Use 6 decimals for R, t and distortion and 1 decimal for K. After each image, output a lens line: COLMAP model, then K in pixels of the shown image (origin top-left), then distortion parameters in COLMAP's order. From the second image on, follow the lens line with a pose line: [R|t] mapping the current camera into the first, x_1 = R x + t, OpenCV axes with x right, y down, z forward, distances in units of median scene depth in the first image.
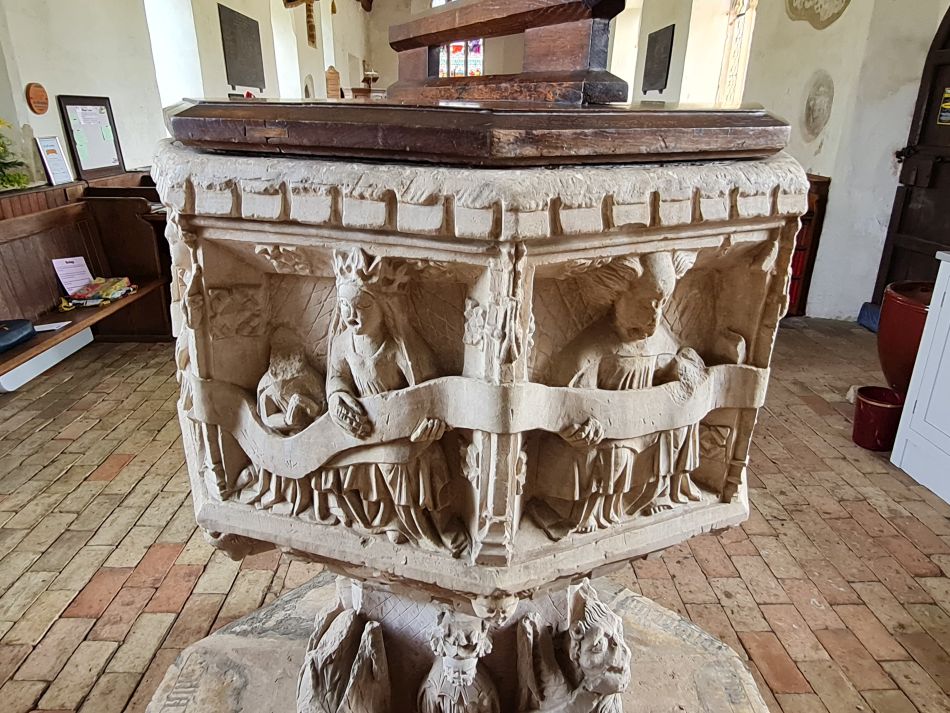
lens RADIAL K [[658.5, 0, 464.8], [0, 658.5, 355.6], [0, 0, 1]] dist [0.010317, -0.006747]
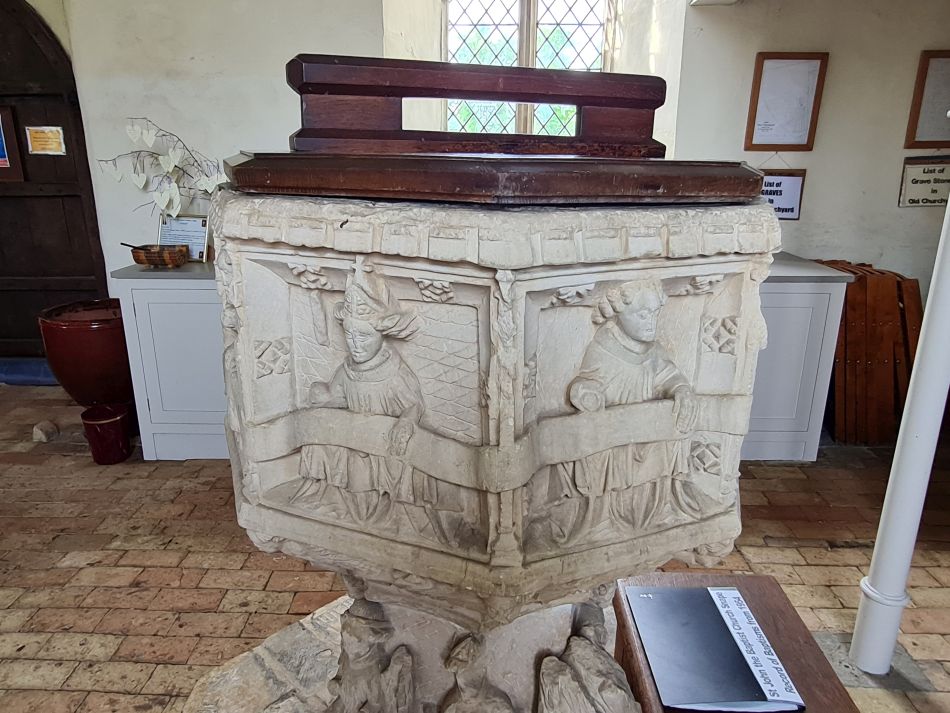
lens RADIAL K [[658.5, 0, 461.8], [0, 658.5, 355.2], [0, 0, 1]] dist [0.010317, -0.006747]
pose [[0.051087, -0.301112, 0.952219, -0.338921], [0.342503, 0.900922, 0.266515, -0.114270], [-0.938127, 0.312523, 0.149157, 0.286842]]
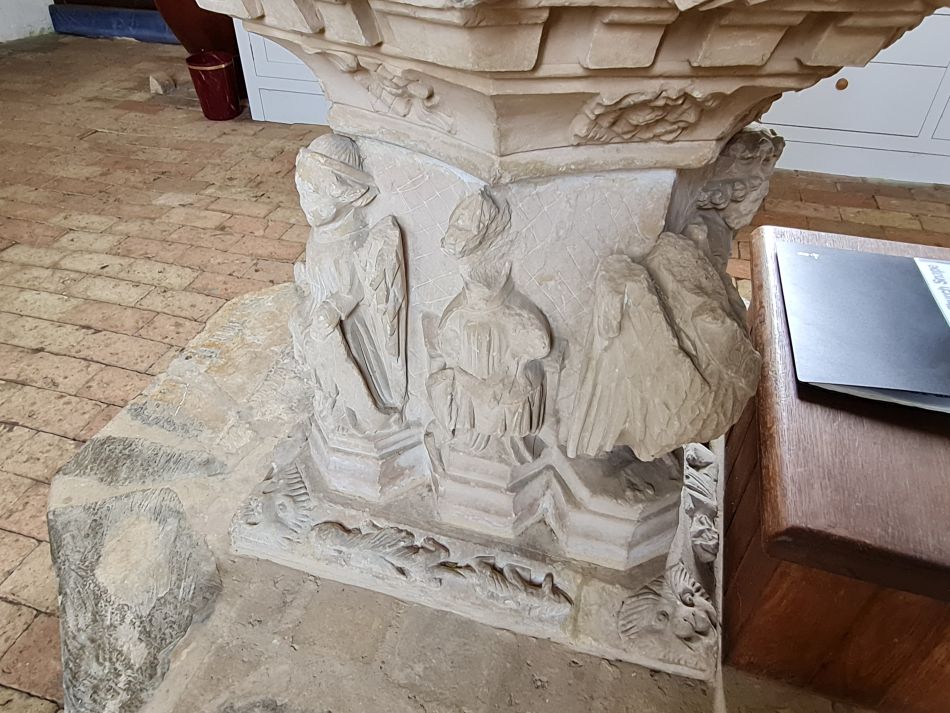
lens RADIAL K [[658.5, 0, 462.0], [0, 658.5, 351.2], [0, 0, 1]] dist [0.010317, -0.006747]
pose [[0.301664, -0.596761, 0.743556, -0.241724], [0.329079, 0.797131, 0.506250, 0.035286], [-0.894822, 0.091971, 0.436847, 0.301064]]
